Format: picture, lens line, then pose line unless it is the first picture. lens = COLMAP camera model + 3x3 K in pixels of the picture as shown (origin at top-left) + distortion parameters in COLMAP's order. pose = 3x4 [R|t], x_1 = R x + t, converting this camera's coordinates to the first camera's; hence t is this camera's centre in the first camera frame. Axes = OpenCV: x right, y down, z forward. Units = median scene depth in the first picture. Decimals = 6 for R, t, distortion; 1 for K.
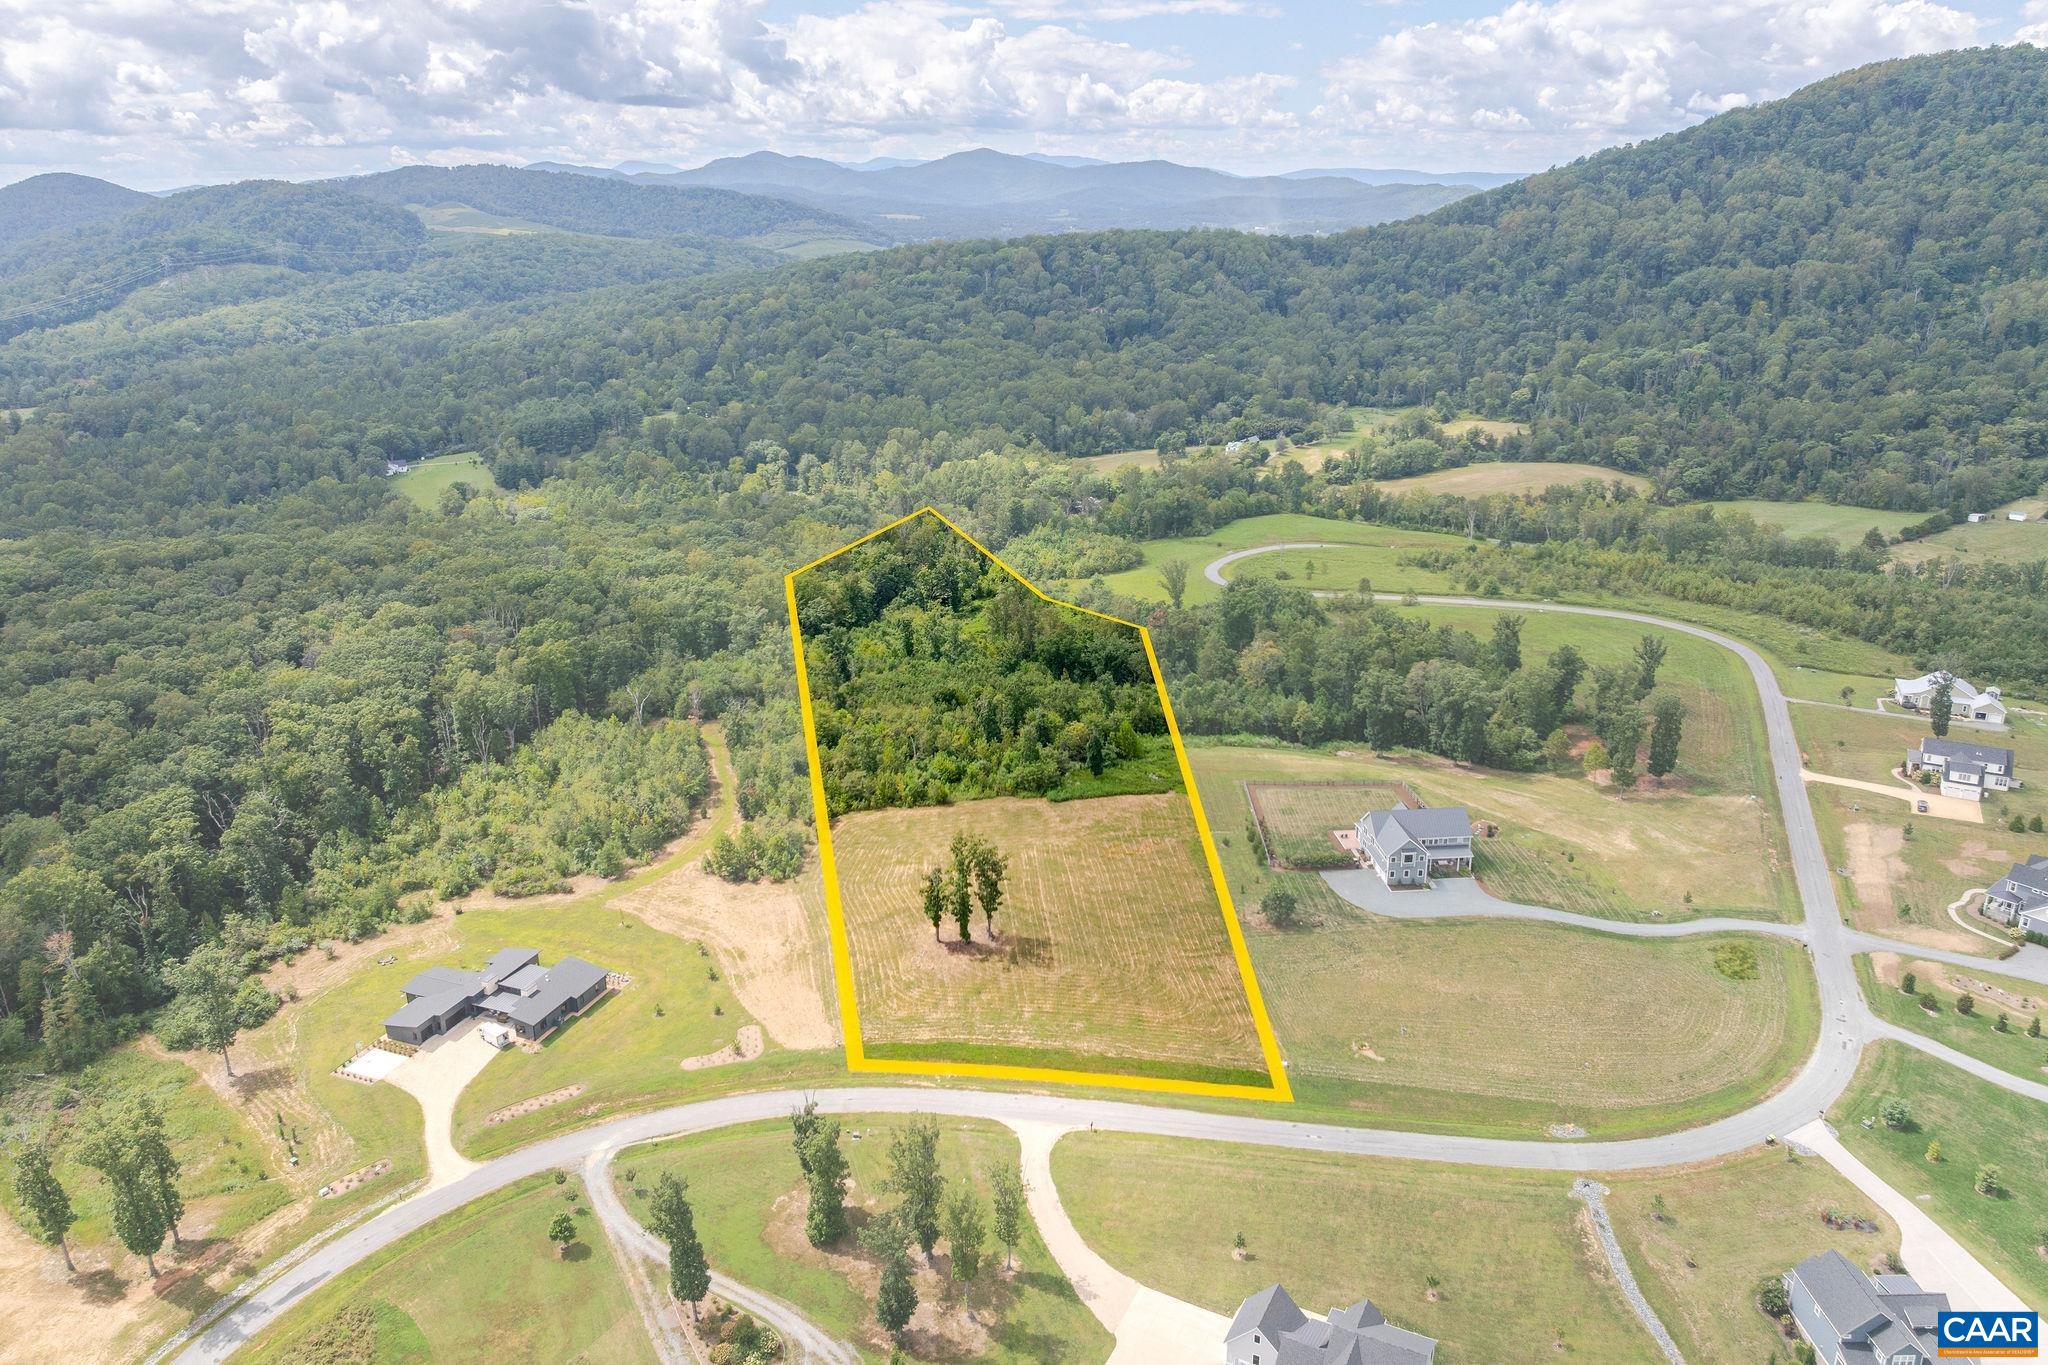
lens RADIAL K [[1419.6, 0, 1026.4], [0, 1419.6, 632.6], [0, 0, 1]] dist [-0.037614, -0.006567]
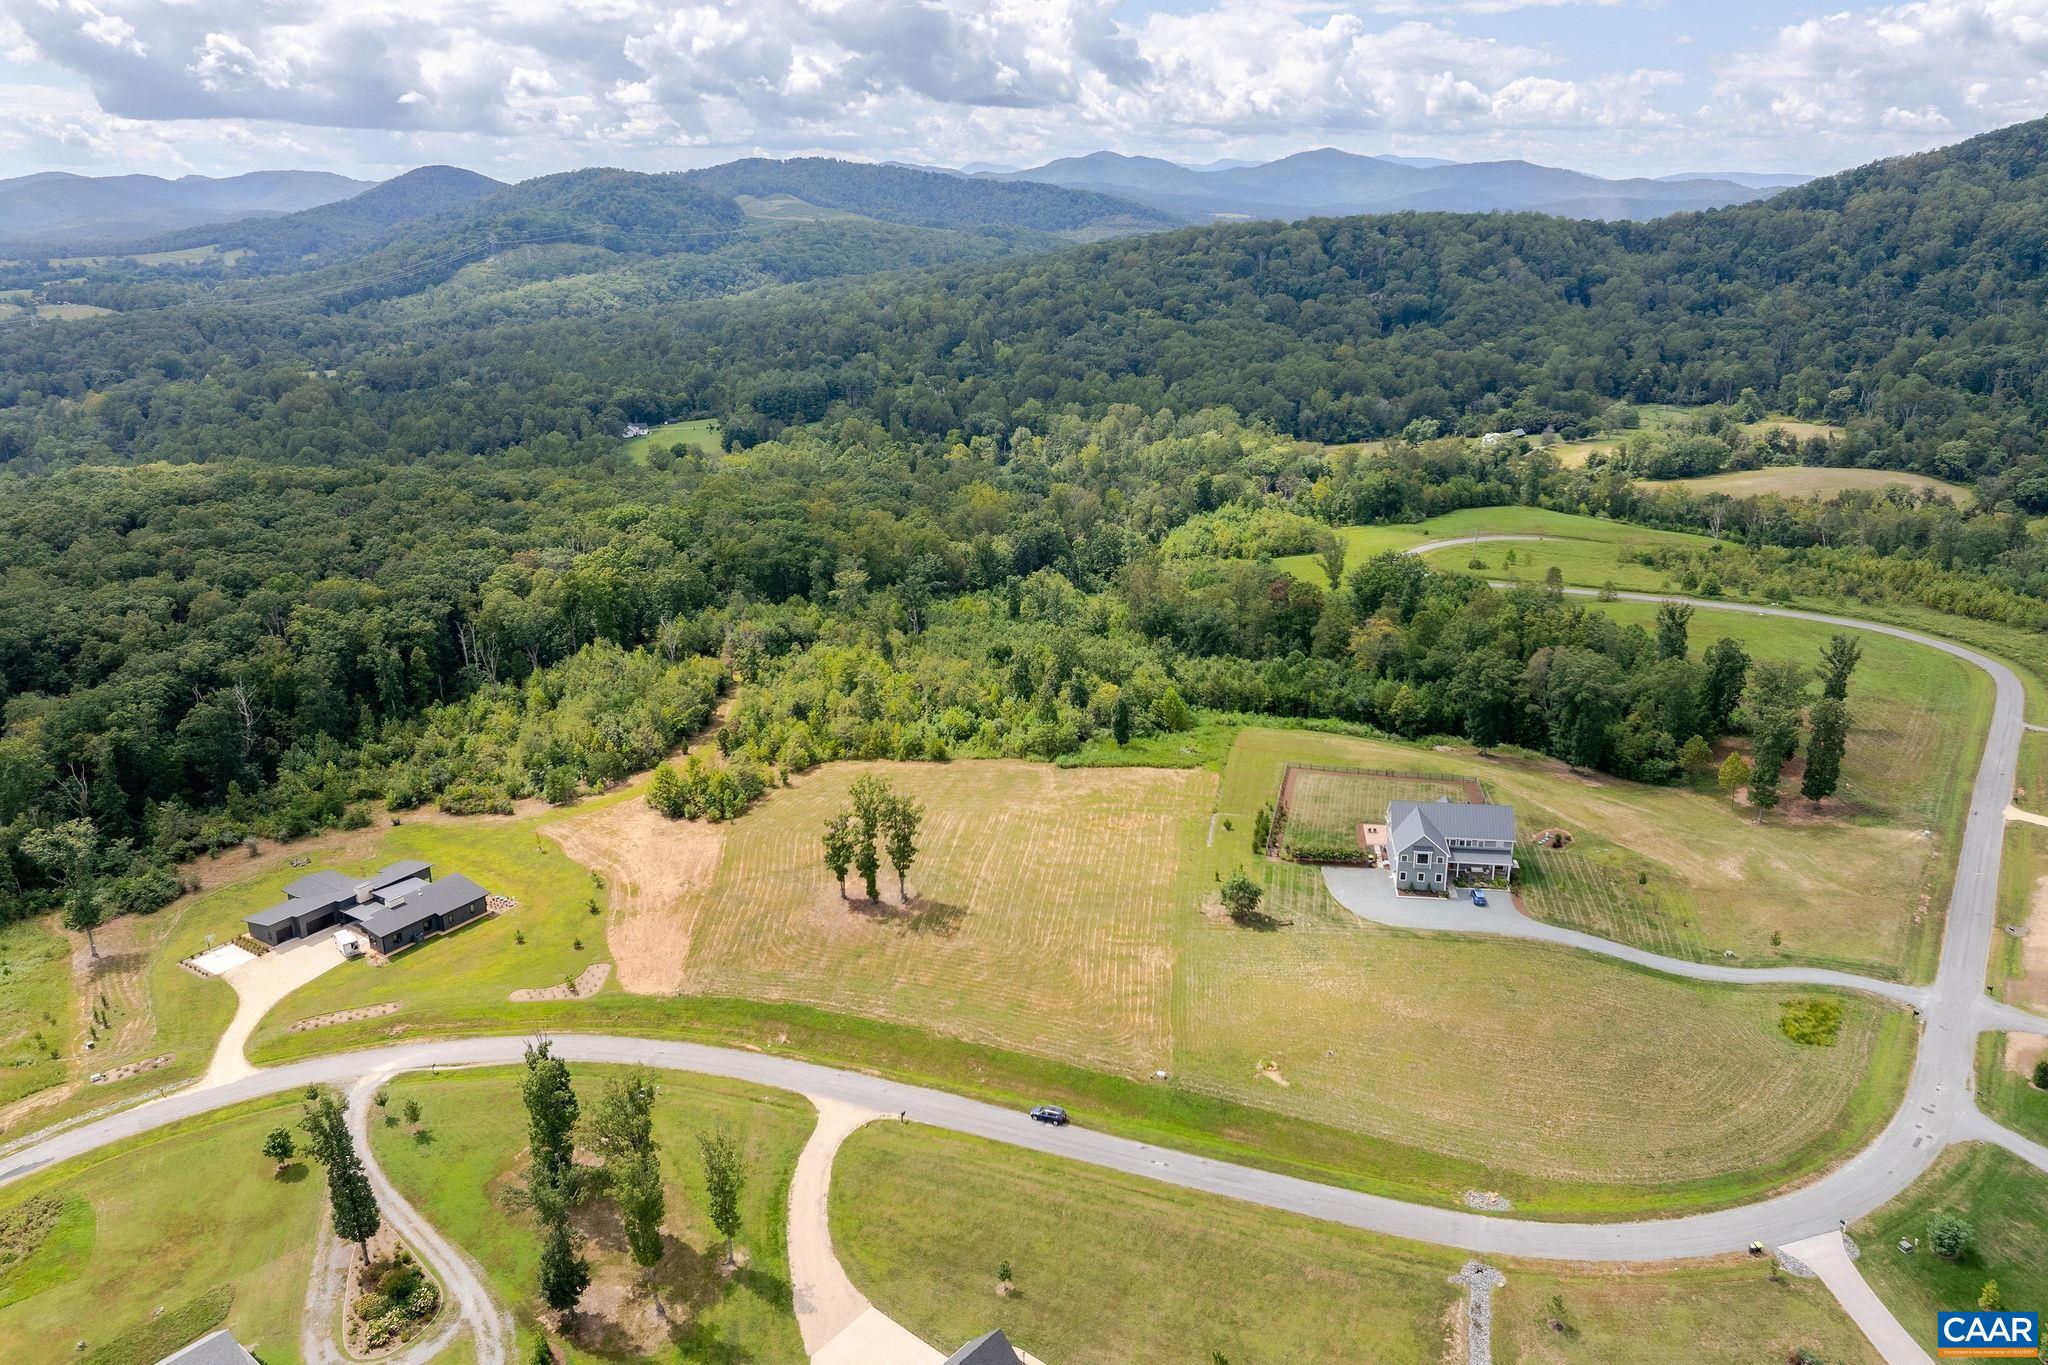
lens RADIAL K [[1455.8, 0, 1058.7], [0, 1455.8, 649.4], [0, 0, 1]] dist [-0.042547, 0.004546]
pose [[0.978789, 0.063207, -0.194879, 0.171304], [-0.062798, 0.997992, 0.008284, 0.034616], [0.195011, 0.004129, 0.980792, 0.099985]]
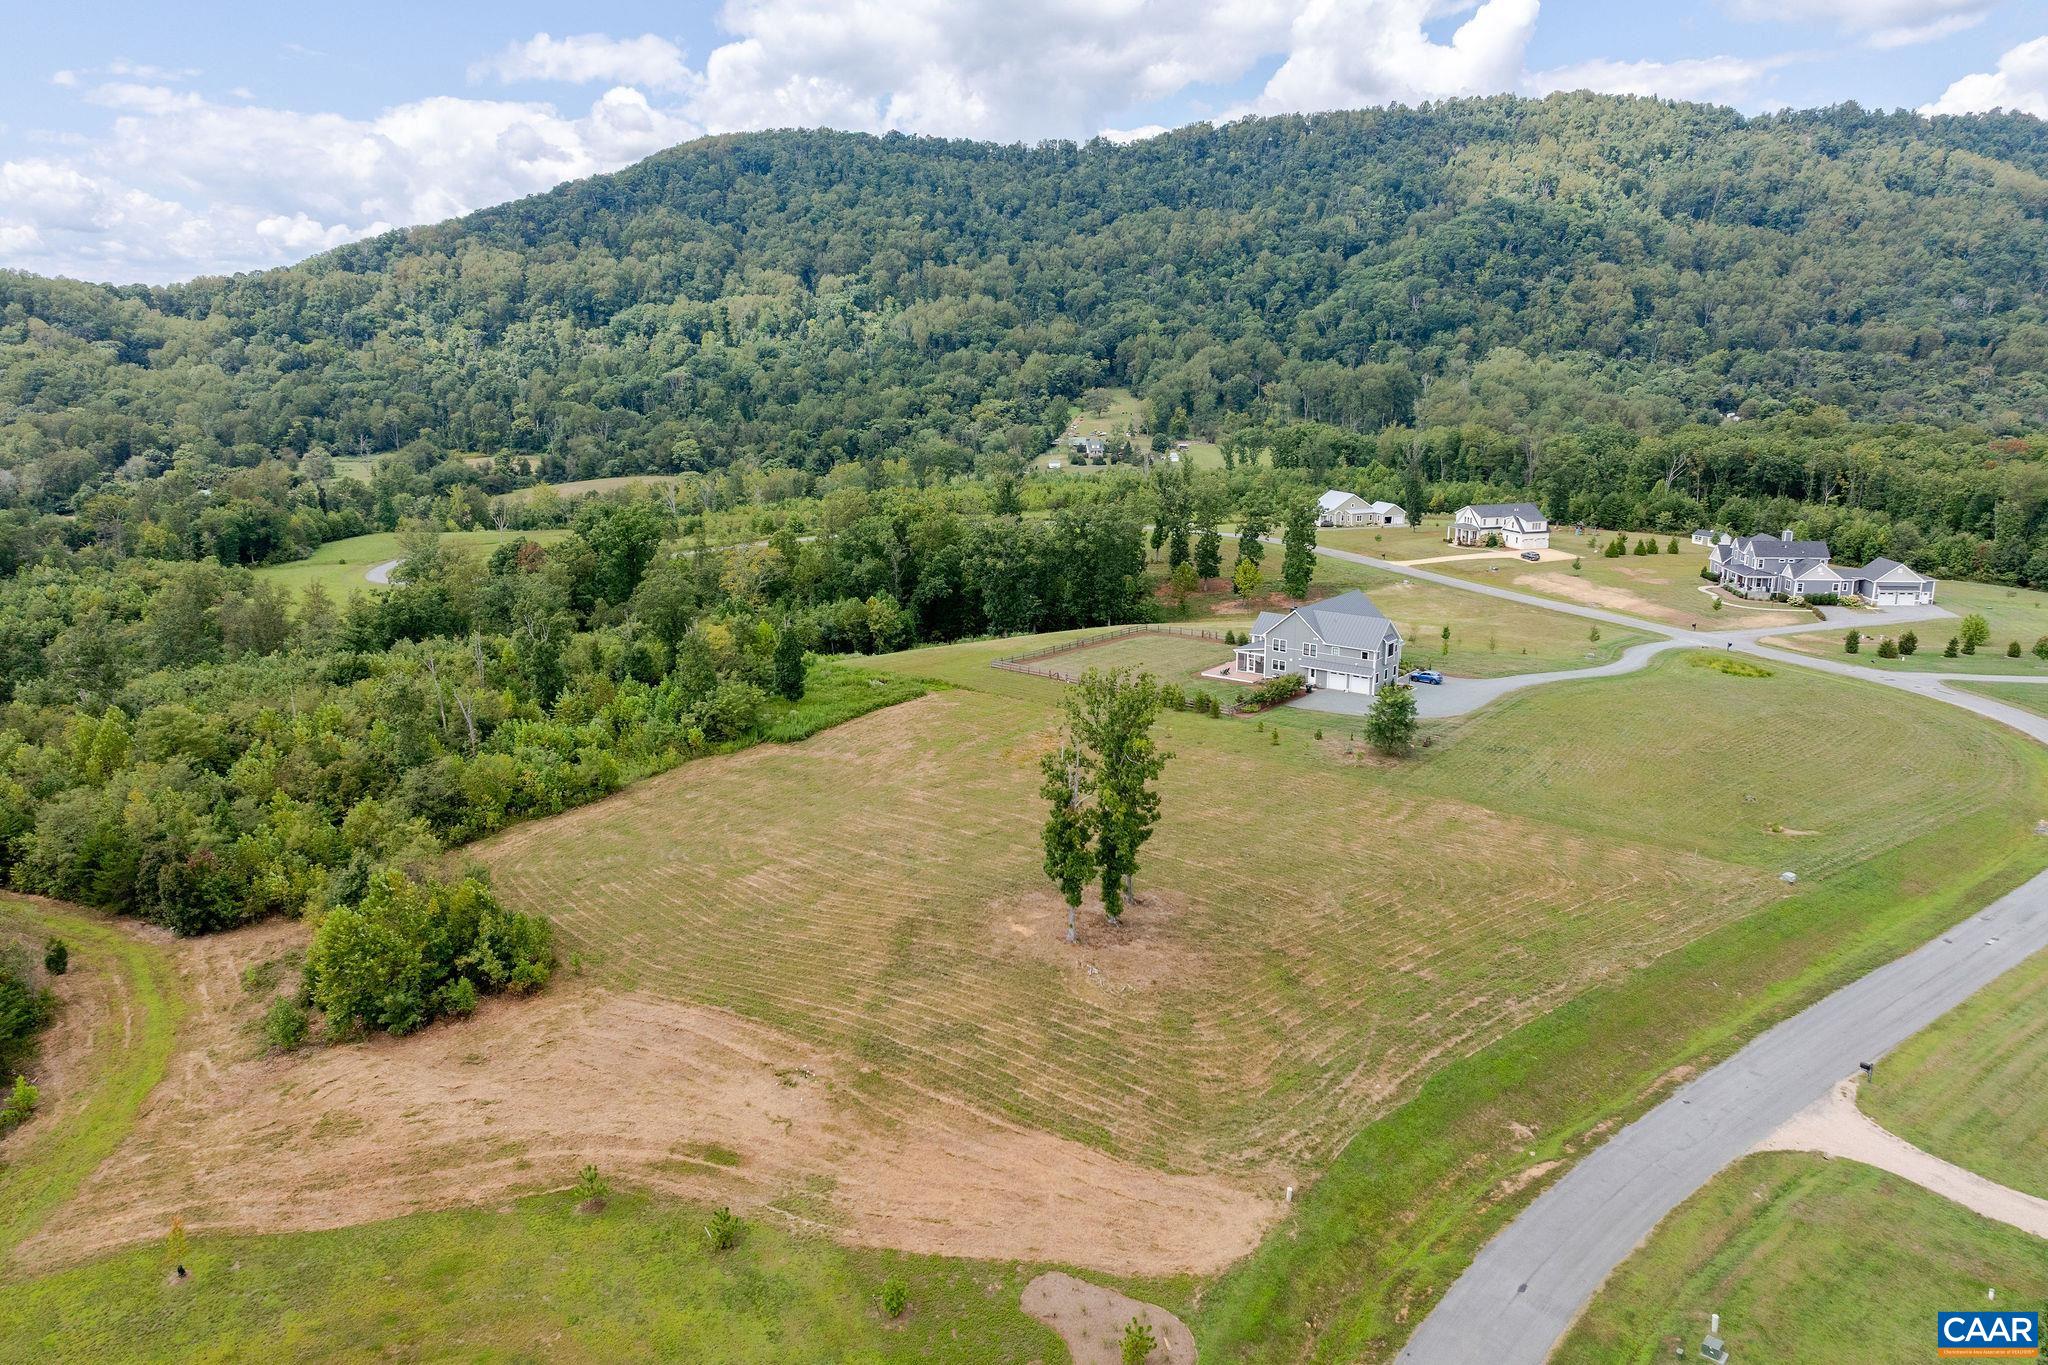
lens RADIAL K [[1393.9, 0, 1023.9], [0, 1393.9, 647.5], [0, 0, 1]] dist [0.011381, 0.000774]
pose [[0.677649, -0.155701, 0.718714, -0.268717], [0.214836, 0.976609, 0.009010, 0.088711], [-0.703305, 0.148300, 0.695247, 0.506696]]
